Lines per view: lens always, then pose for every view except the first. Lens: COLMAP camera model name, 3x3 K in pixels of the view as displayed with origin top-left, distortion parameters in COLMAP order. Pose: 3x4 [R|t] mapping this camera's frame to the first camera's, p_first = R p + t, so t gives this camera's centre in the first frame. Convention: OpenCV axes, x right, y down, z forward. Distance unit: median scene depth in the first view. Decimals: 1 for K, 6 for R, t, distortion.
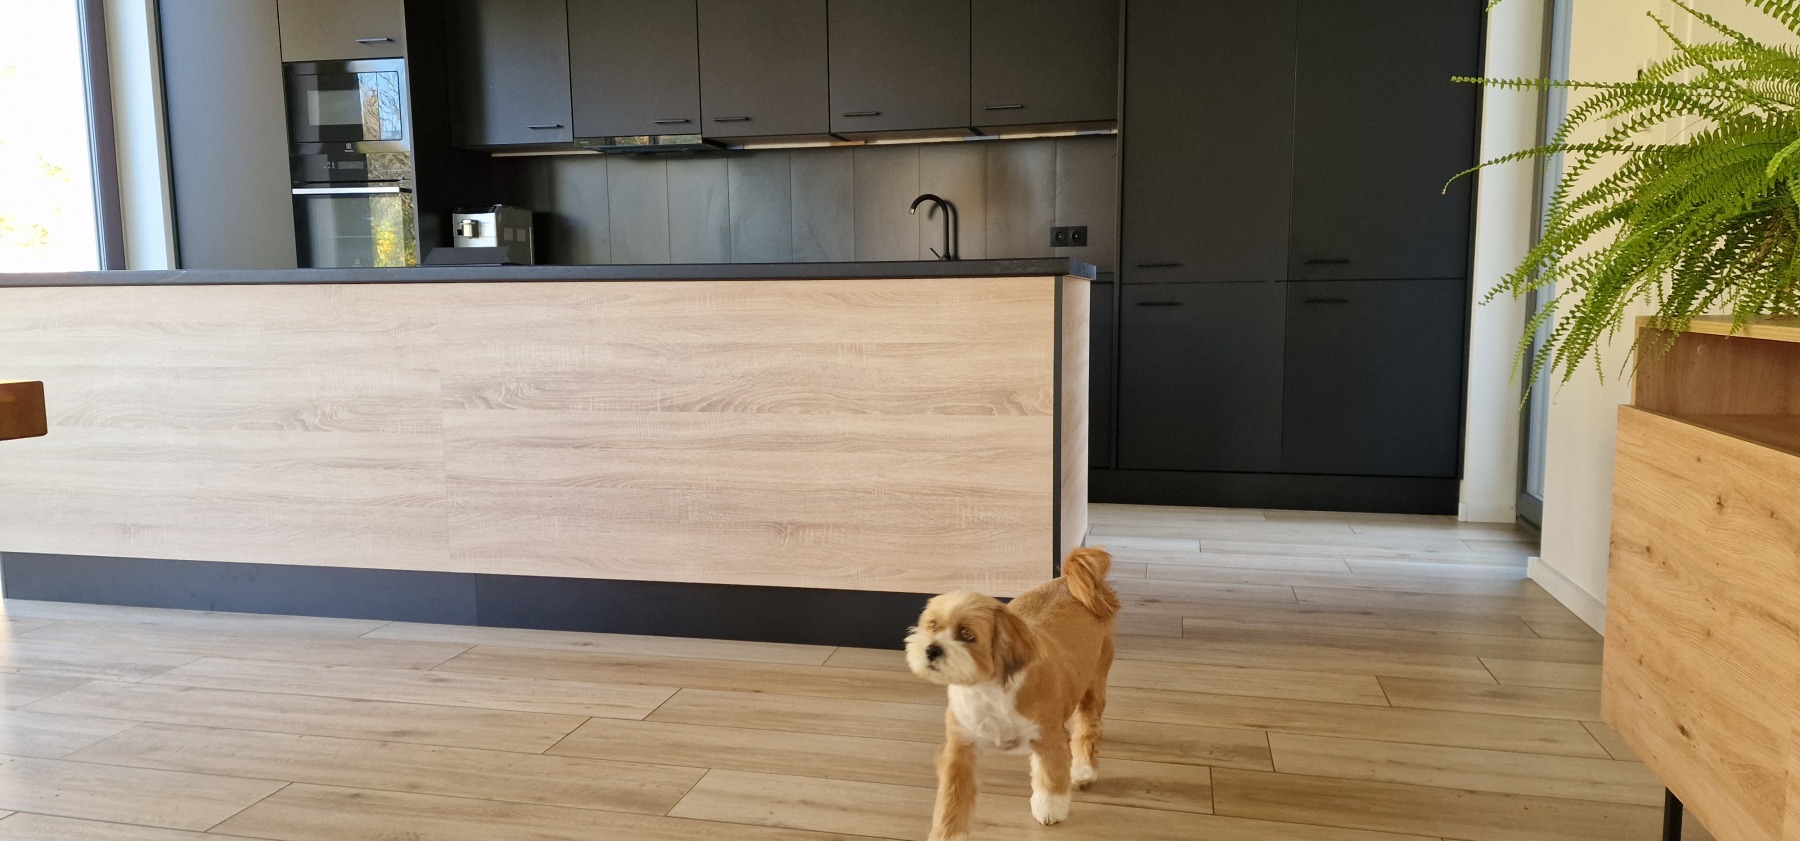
lens RADIAL K [[1202.6, 0, 887.0], [0, 1202.6, 427.4], [0, 0, 1]] dist [0.088910, -0.088828]
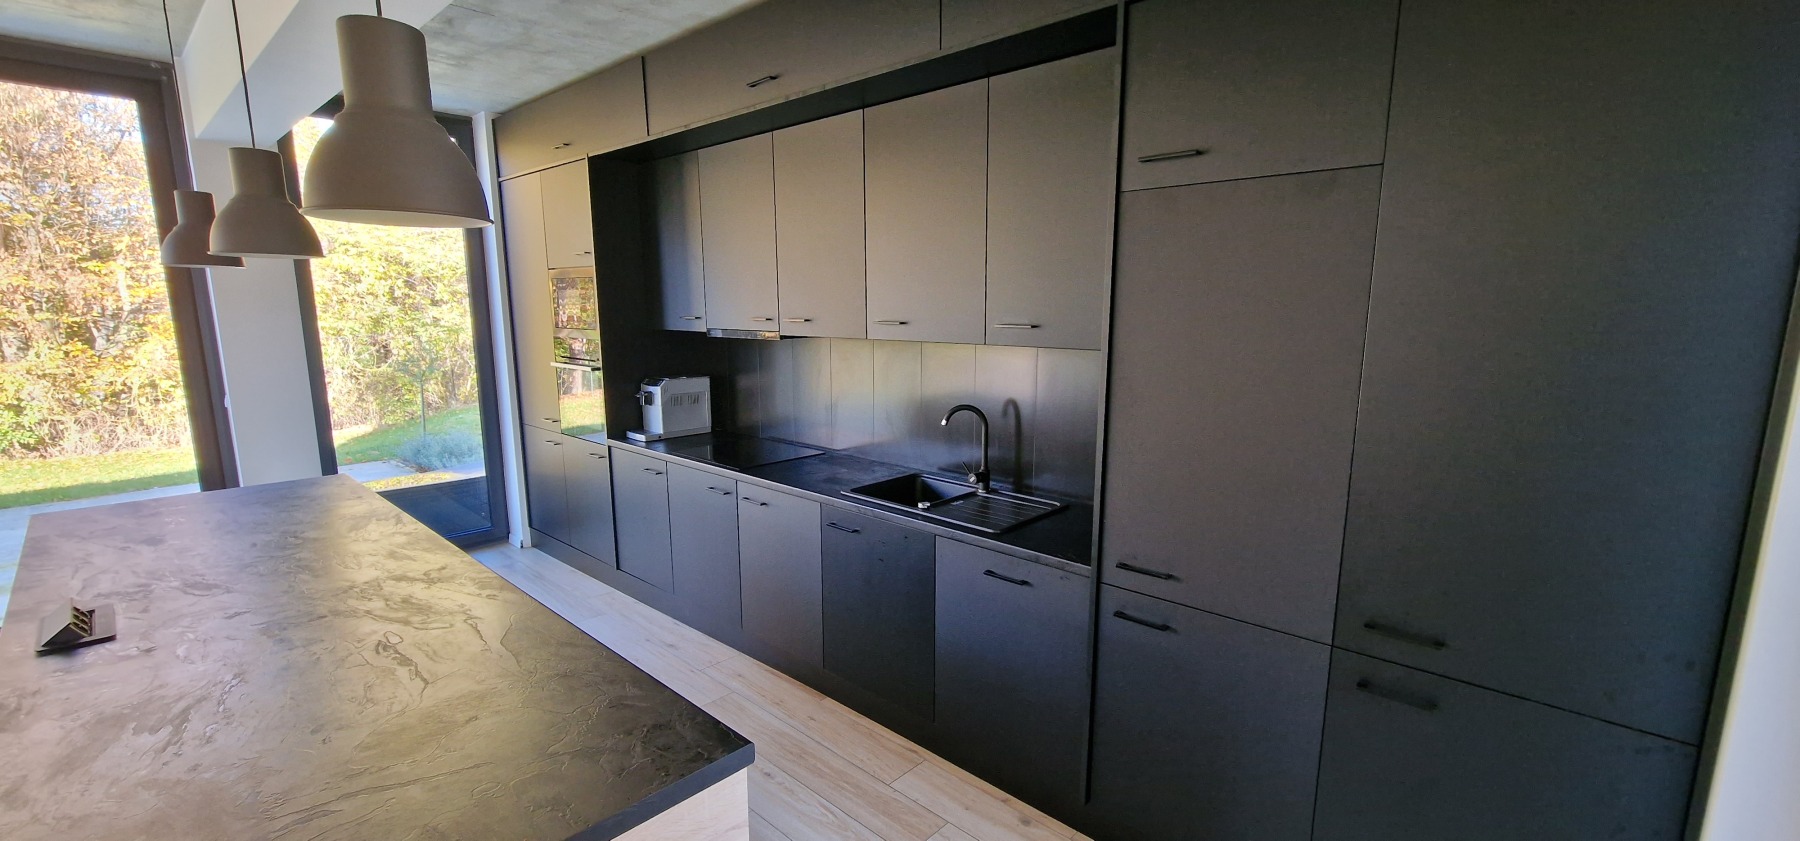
lens RADIAL K [[742.7, 0, 906.7], [0, 742.7, 429.3], [0, 0, 1]] dist [0.002921, 0.000330]
pose [[0.871479, 0.093533, -0.481431, 0.464239], [-0.064919, 0.995008, 0.075797, -0.369671], [0.486117, -0.034802, 0.873200, 0.830051]]
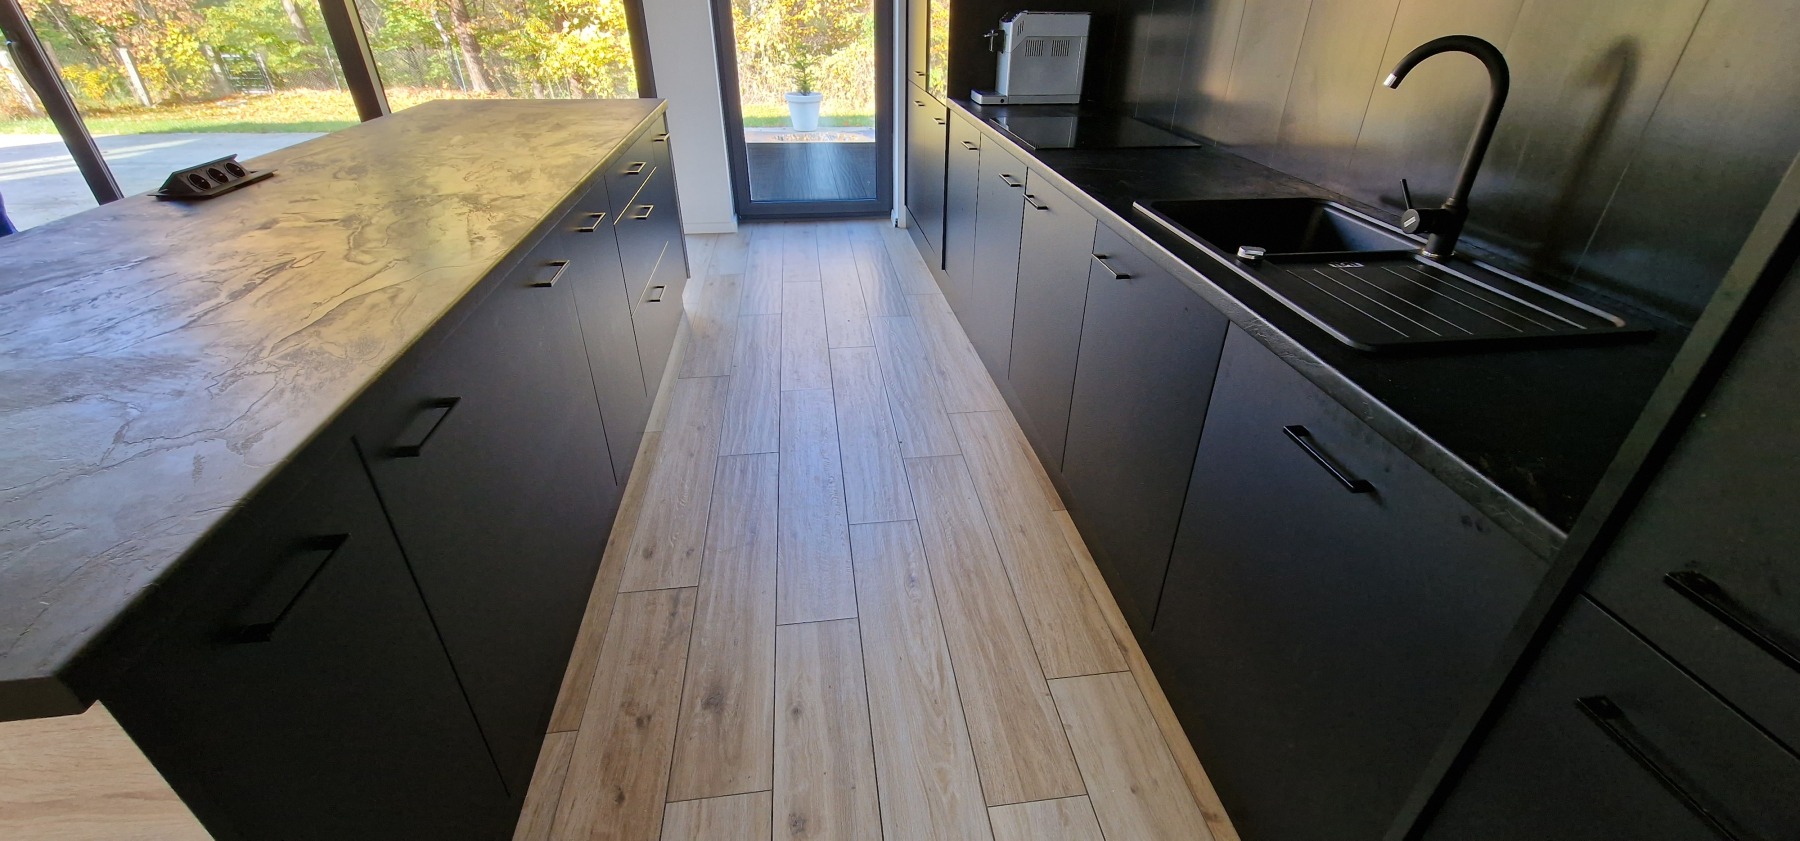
lens RADIAL K [[742.7, 0, 908.3], [0, 742.7, 430.9], [0, 0, 1]] dist [0.002921, 0.000330]
pose [[0.366402, 0.492039, -0.789714, 0.376735], [-0.120243, 0.866660, 0.484192, -0.307200], [0.922655, -0.082452, 0.376710, 1.267378]]
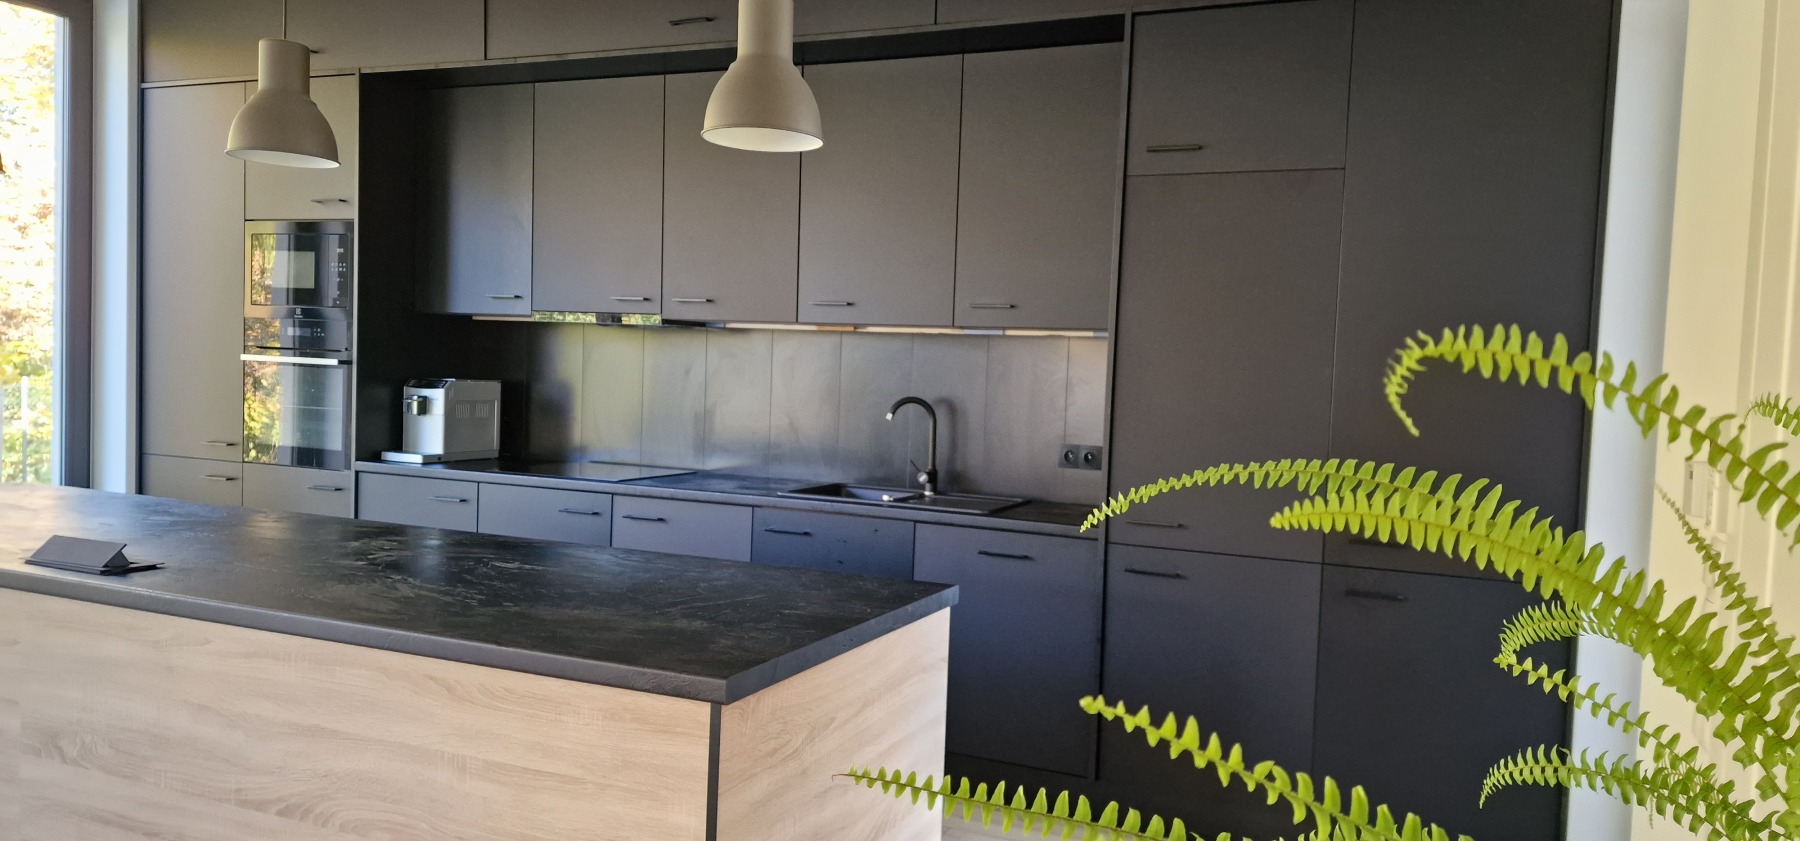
lens RADIAL K [[1202.6, 0, 909.7], [0, 1202.6, 426.1], [0, 0, 1]] dist [0.088910, -0.088828]
pose [[0.983496, 0.056337, -0.171937, 0.302667], [-0.067937, 0.995740, -0.062343, -0.208820], [0.167692, 0.072995, 0.983133, 0.320905]]
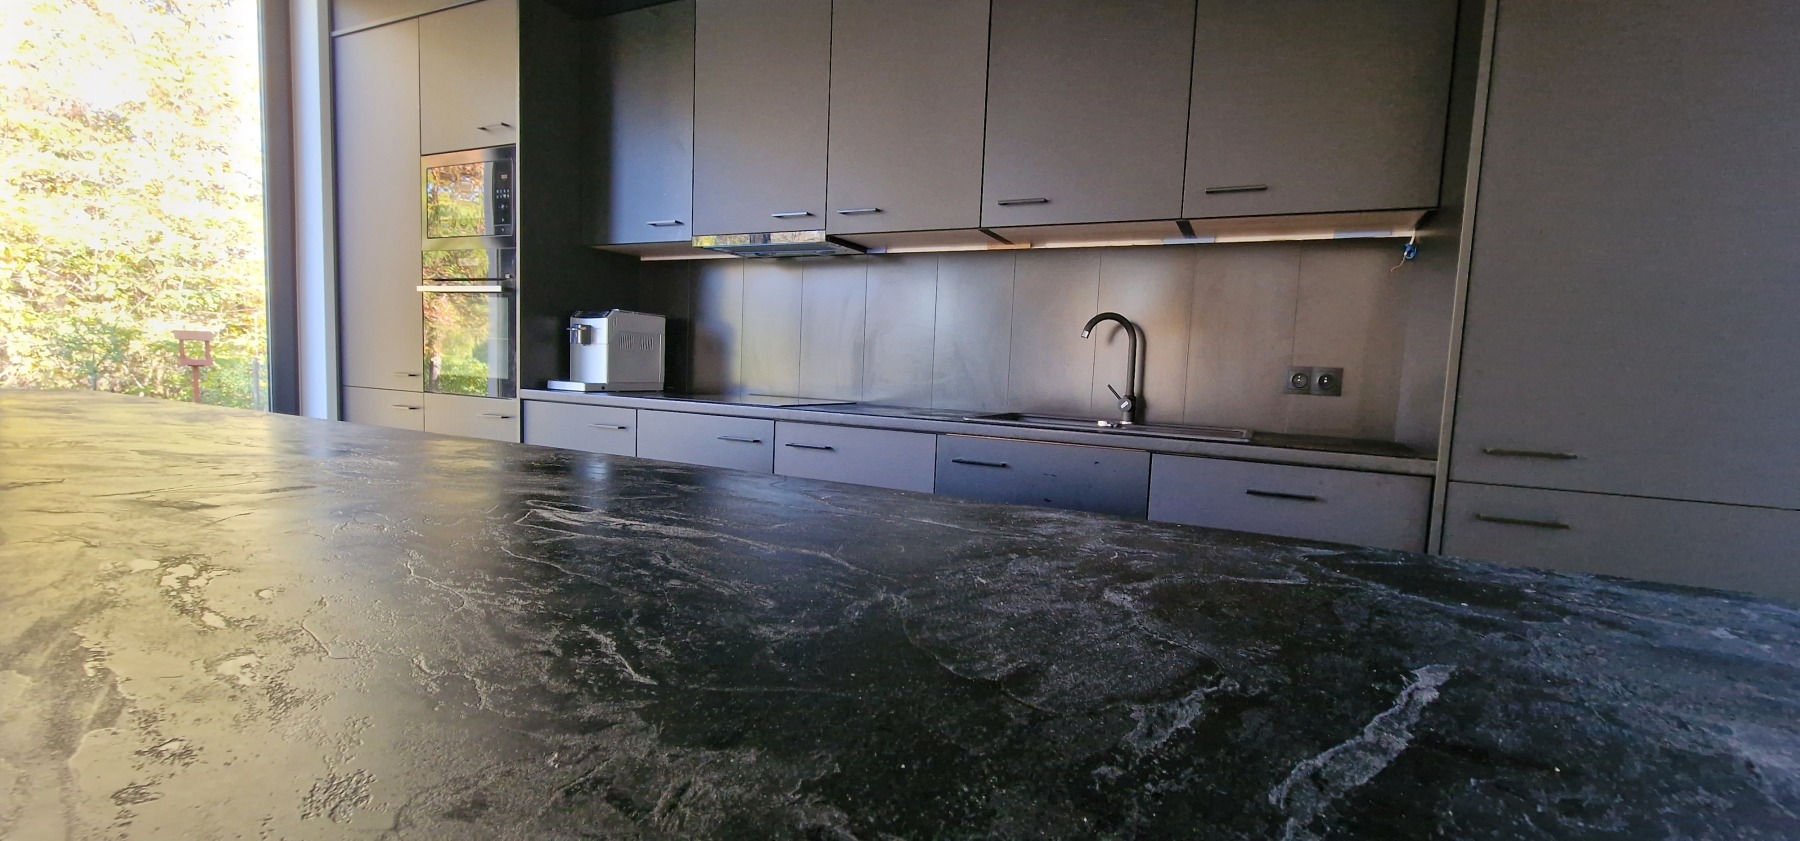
lens RADIAL K [[742.7, 0, 906.8], [0, 742.7, 430.3], [0, 0, 1]] dist [0.002921, 0.000330]
pose [[0.974454, 0.070486, -0.213238, 0.025979], [-0.077743, 0.996639, -0.025833, -0.173546], [0.210700, 0.041751, 0.976659, 0.921809]]
